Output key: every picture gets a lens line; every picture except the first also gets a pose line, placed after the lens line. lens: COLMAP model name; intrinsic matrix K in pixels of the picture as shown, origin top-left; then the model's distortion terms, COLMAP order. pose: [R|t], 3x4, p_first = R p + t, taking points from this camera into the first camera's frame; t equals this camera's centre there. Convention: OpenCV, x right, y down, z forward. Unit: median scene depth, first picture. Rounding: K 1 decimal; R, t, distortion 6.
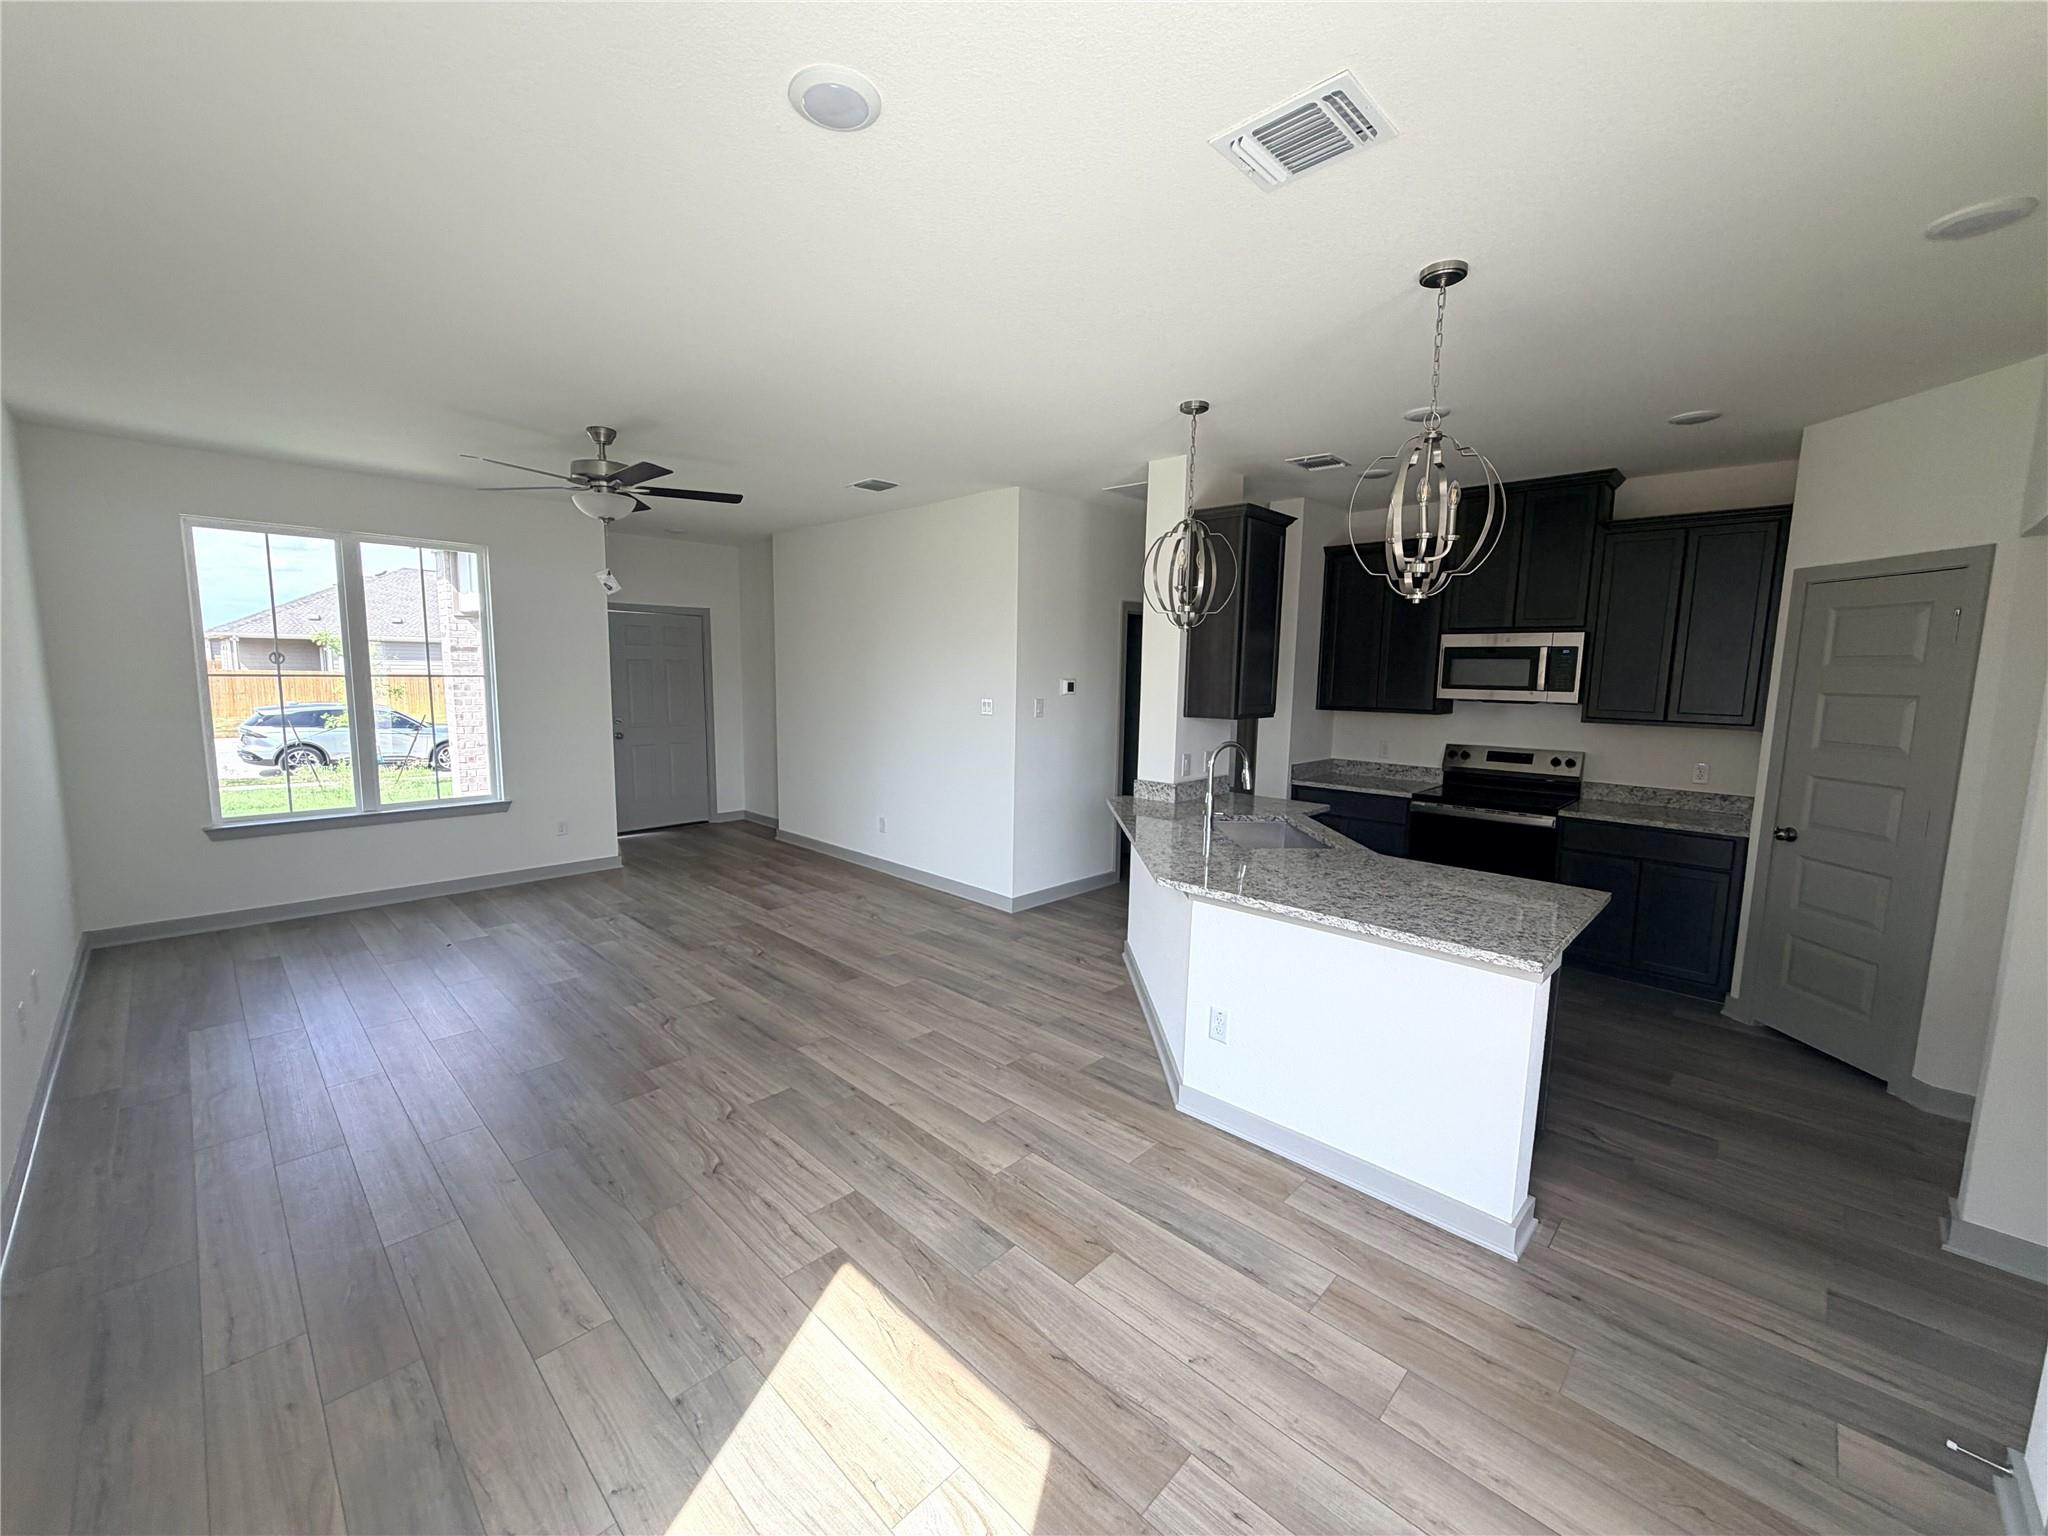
lens RADIAL K [[821.1, 0, 1027.0], [0, 821.1, 774.2], [0, 0, 1]] dist [0.000433, 0.000127]
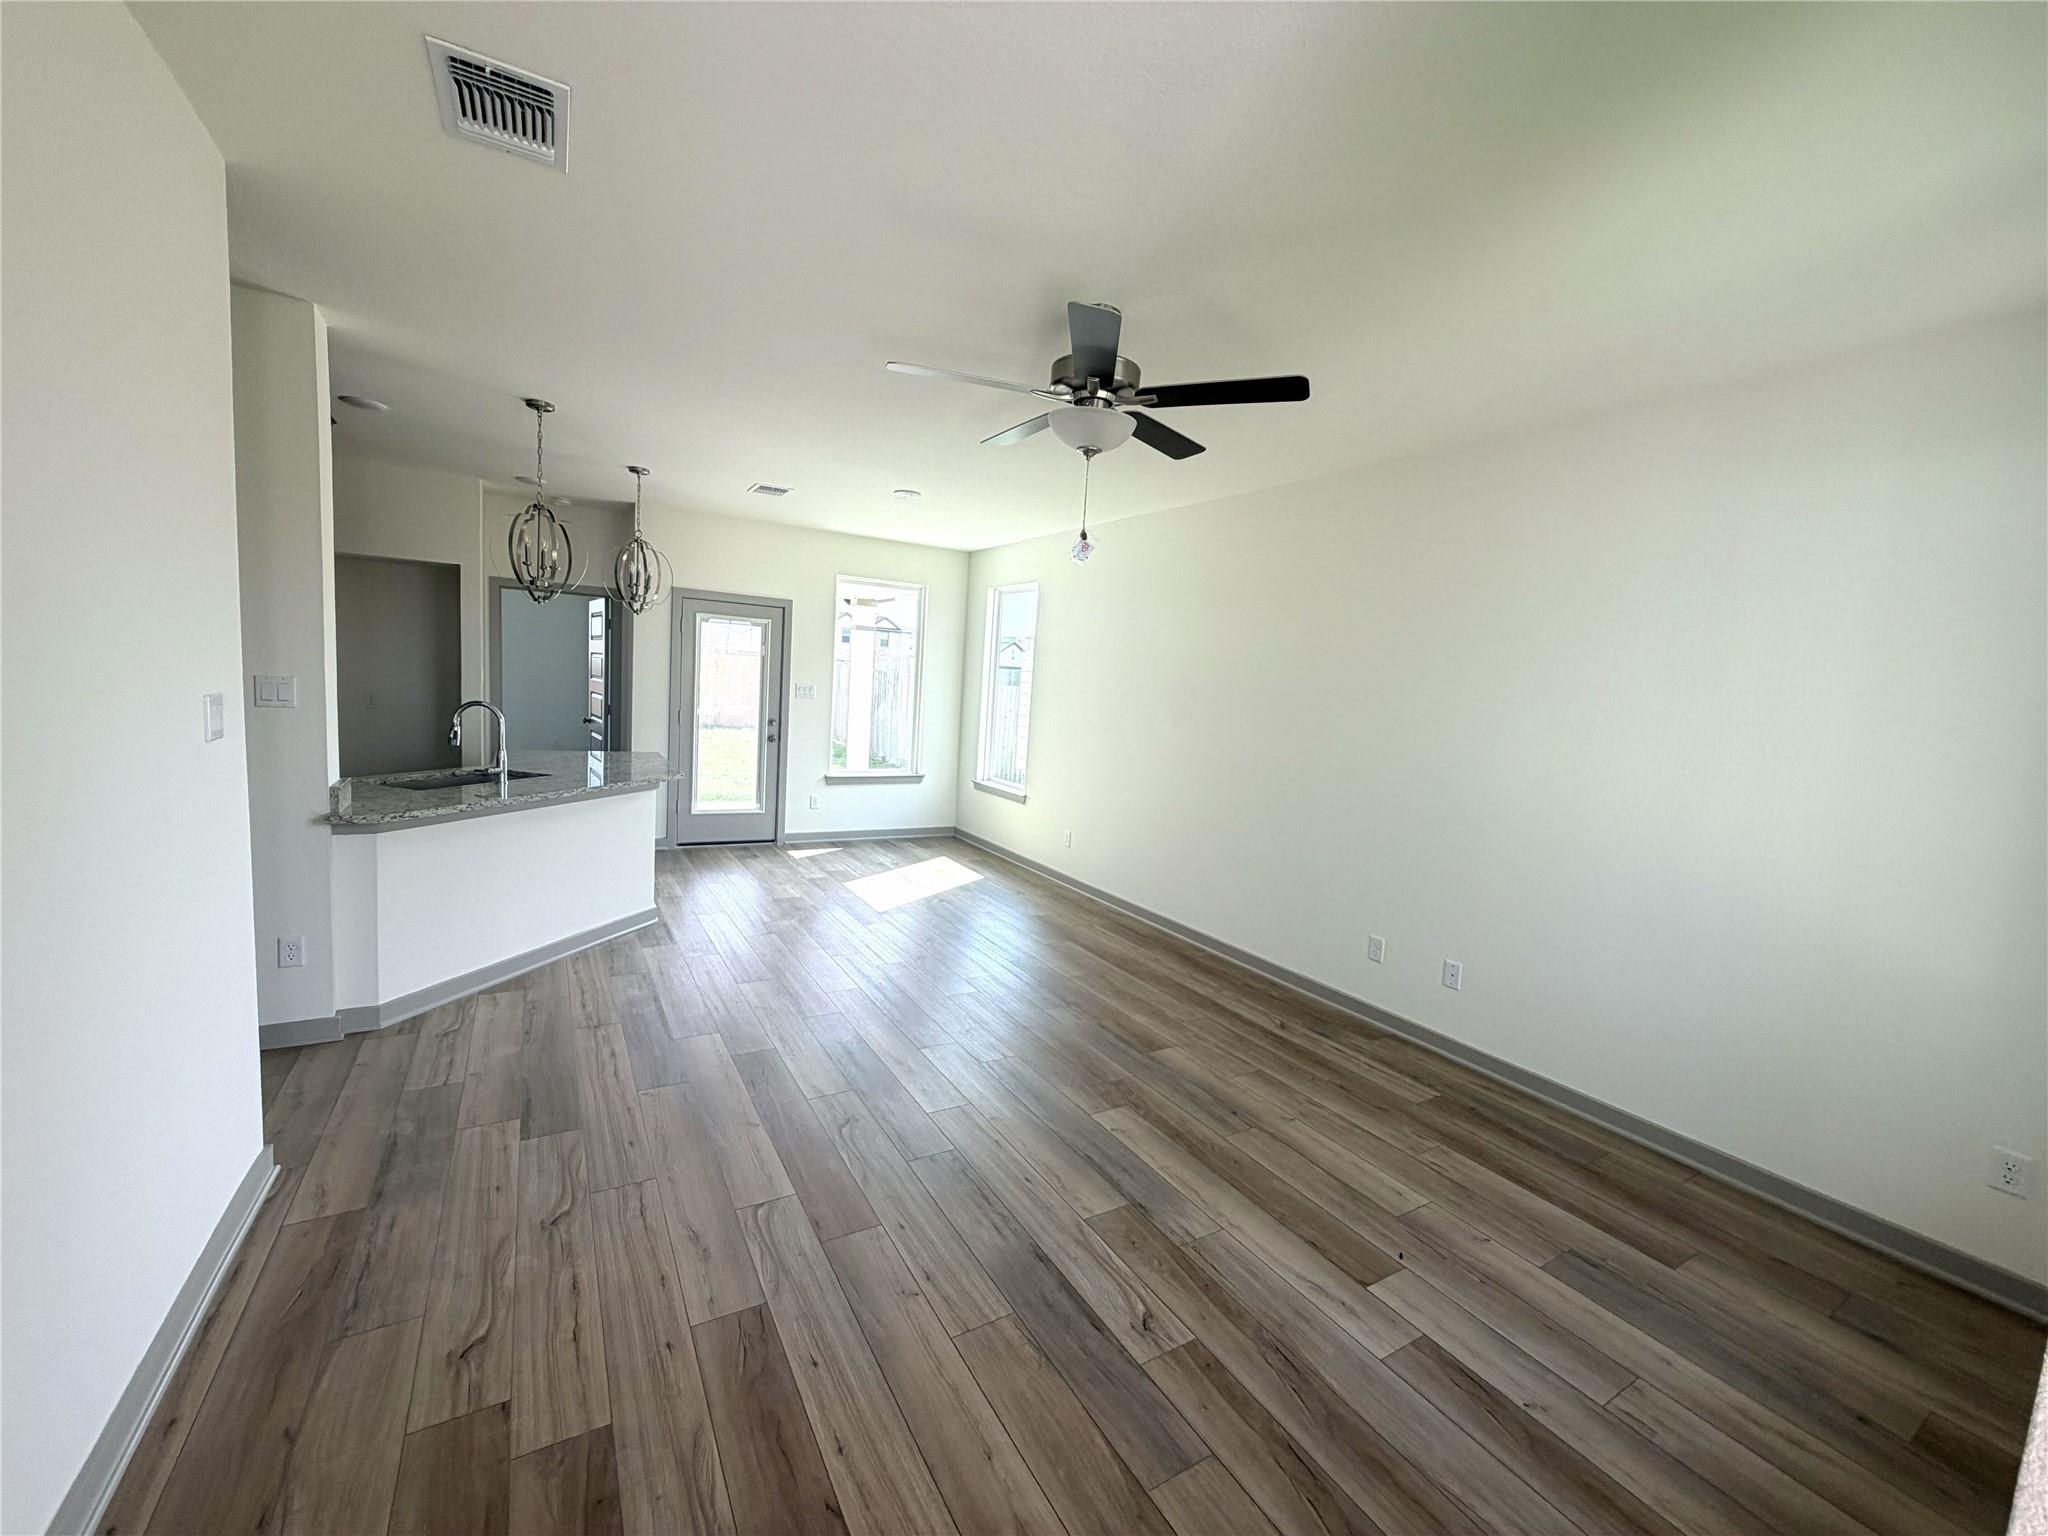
lens RADIAL K [[821.1, 0, 1021.4], [0, 821.1, 767.7], [0, 0, 1]] dist [0.000433, 0.000127]
pose [[-0.960906, -0.106649, 0.255512, -0.550696], [-0.048533, 0.973429, 0.223786, -0.177331], [-0.272589, 0.202637, -0.940550, 1.413895]]
